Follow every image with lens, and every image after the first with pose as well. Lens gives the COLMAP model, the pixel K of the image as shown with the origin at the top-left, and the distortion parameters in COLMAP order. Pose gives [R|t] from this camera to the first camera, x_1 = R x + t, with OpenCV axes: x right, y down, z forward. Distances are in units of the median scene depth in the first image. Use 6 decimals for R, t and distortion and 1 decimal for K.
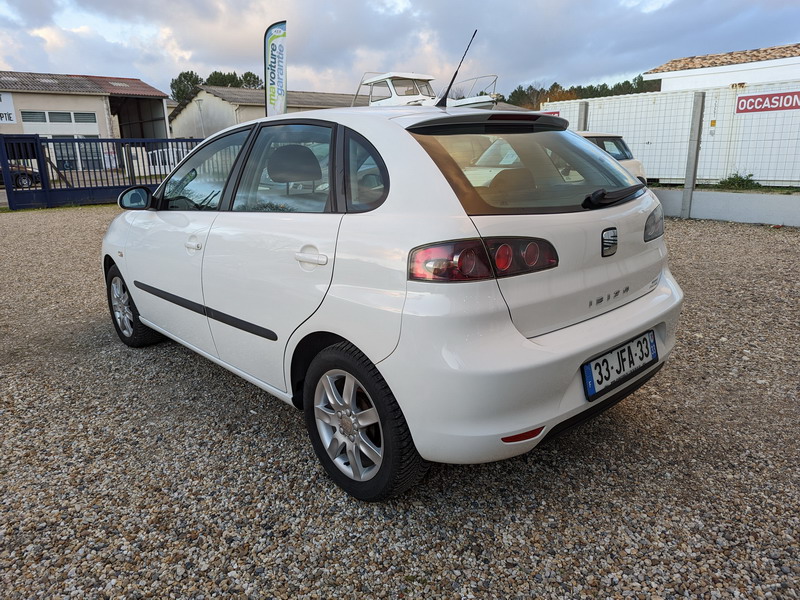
lens RADIAL K [[557.2, 0, 391.5], [0, 557.2, 298.2], [0, 0, 1]] dist [0.063652, -0.051011]
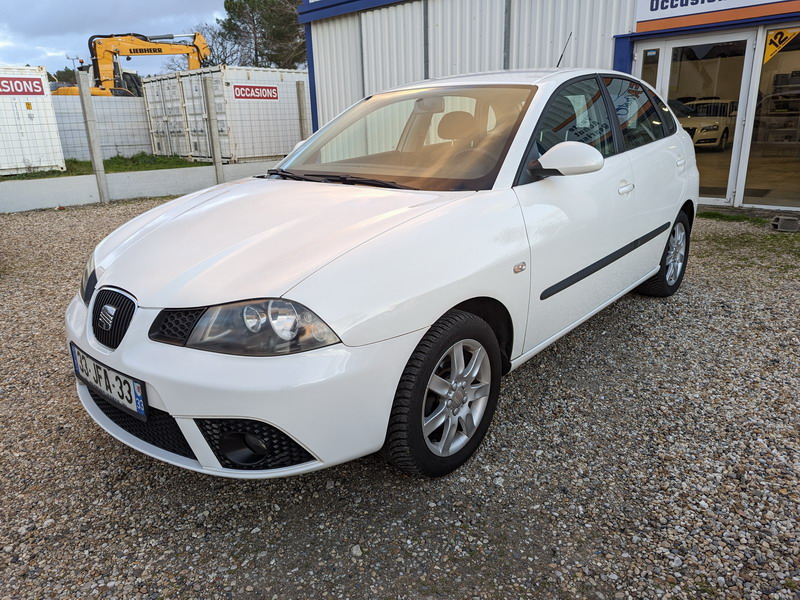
lens RADIAL K [[557.2, 0, 399.7], [0, 557.2, 293.3], [0, 0, 1]] dist [0.060869, -0.051850]
pose [[-0.111029, -0.263448, 0.958263, -0.788069], [0.282686, 0.916023, 0.284589, -0.185509], [-0.952765, 0.302486, -0.027232, 0.839102]]
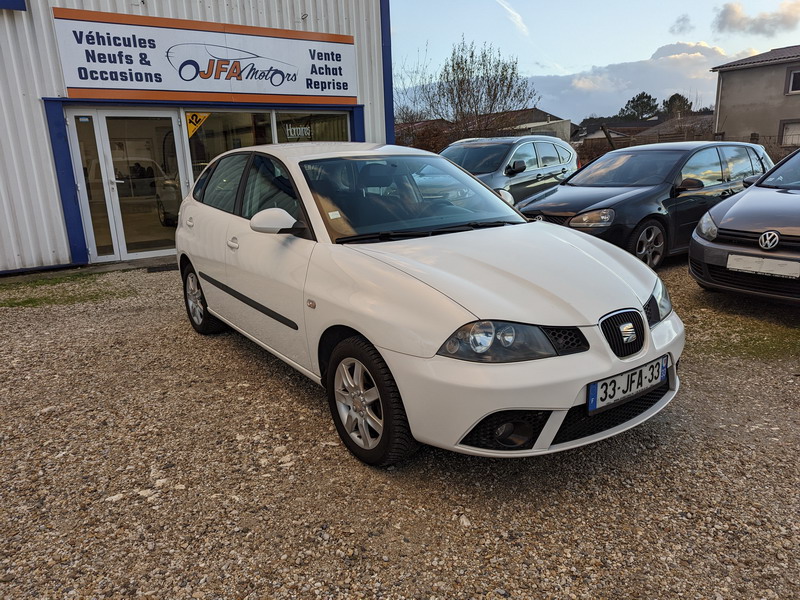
lens RADIAL K [[570.3, 0, 400.0], [0, 570.3, 300.0], [0, 0, 1]] dist [0.057983, -0.054992]
pose [[-0.991255, 0.027404, 0.129080, -0.260712], [0.086262, 0.874814, 0.476717, -0.403586], [-0.099857, 0.483683, -0.869528, 1.491551]]
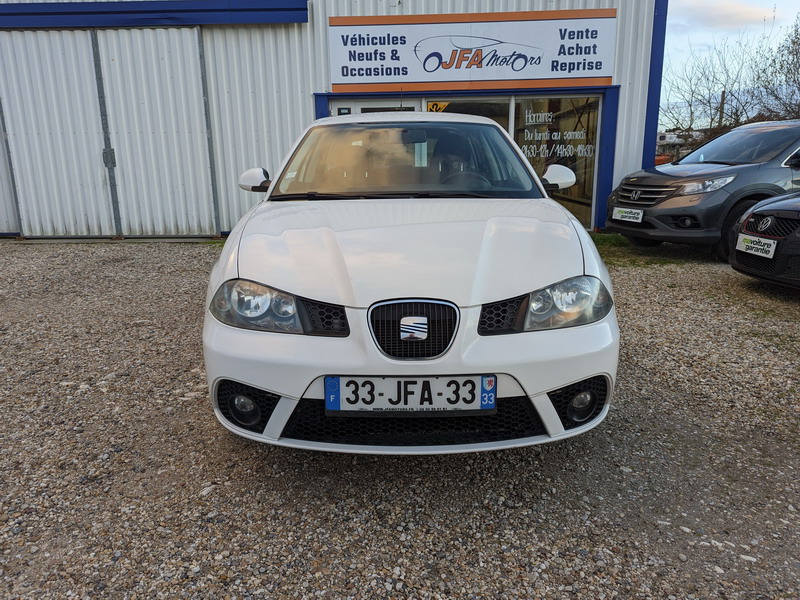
lens RADIAL K [[565.0, 0, 391.1], [0, 565.0, 294.2], [0, 0, 1]] dist [0.062557, -0.054780]
pose [[-0.737773, -0.115557, 0.665085, -0.625810], [0.201924, 0.902351, 0.380775, -0.289003], [-0.644141, 0.415222, -0.642396, 1.291688]]
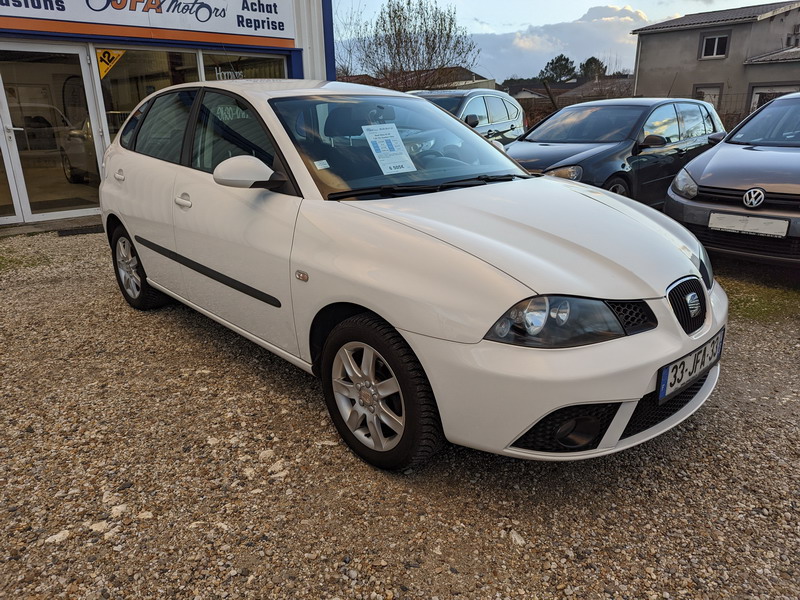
lens RADIAL K [[569.5, 0, 403.5], [0, 569.5, 299.1], [0, 0, 1]] dist [0.058403, -0.055037]
pose [[-0.999114, 0.041953, -0.003374, -0.176157], [0.033445, 0.840065, 0.541454, -0.364747], [0.025550, 0.540862, -0.840723, 1.401717]]
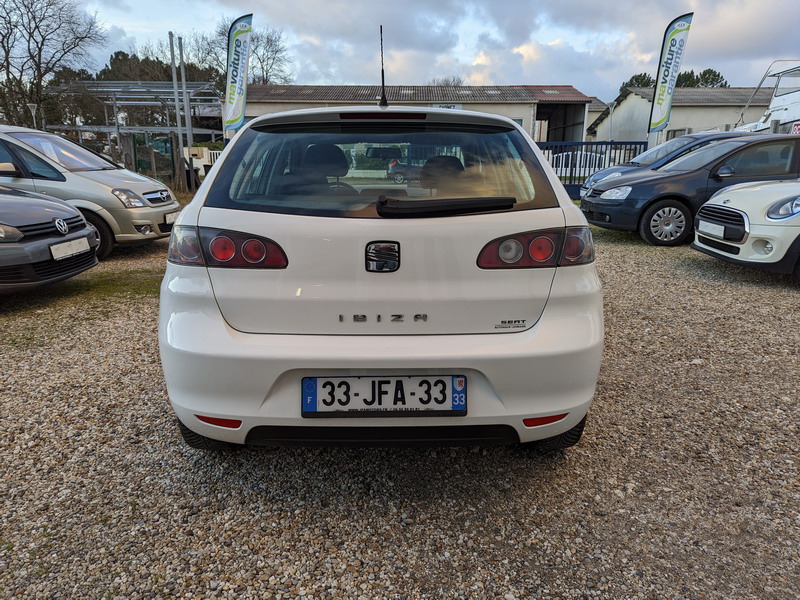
lens RADIAL K [[557.2, 0, 399.7], [0, 557.2, 293.3], [0, 0, 1]] dist [0.060869, -0.051850]
pose [[0.753975, 0.180707, -0.631559, 0.422494], [-0.189078, 0.980432, 0.054802, -0.041800], [0.629103, 0.078094, 0.773389, 0.147150]]
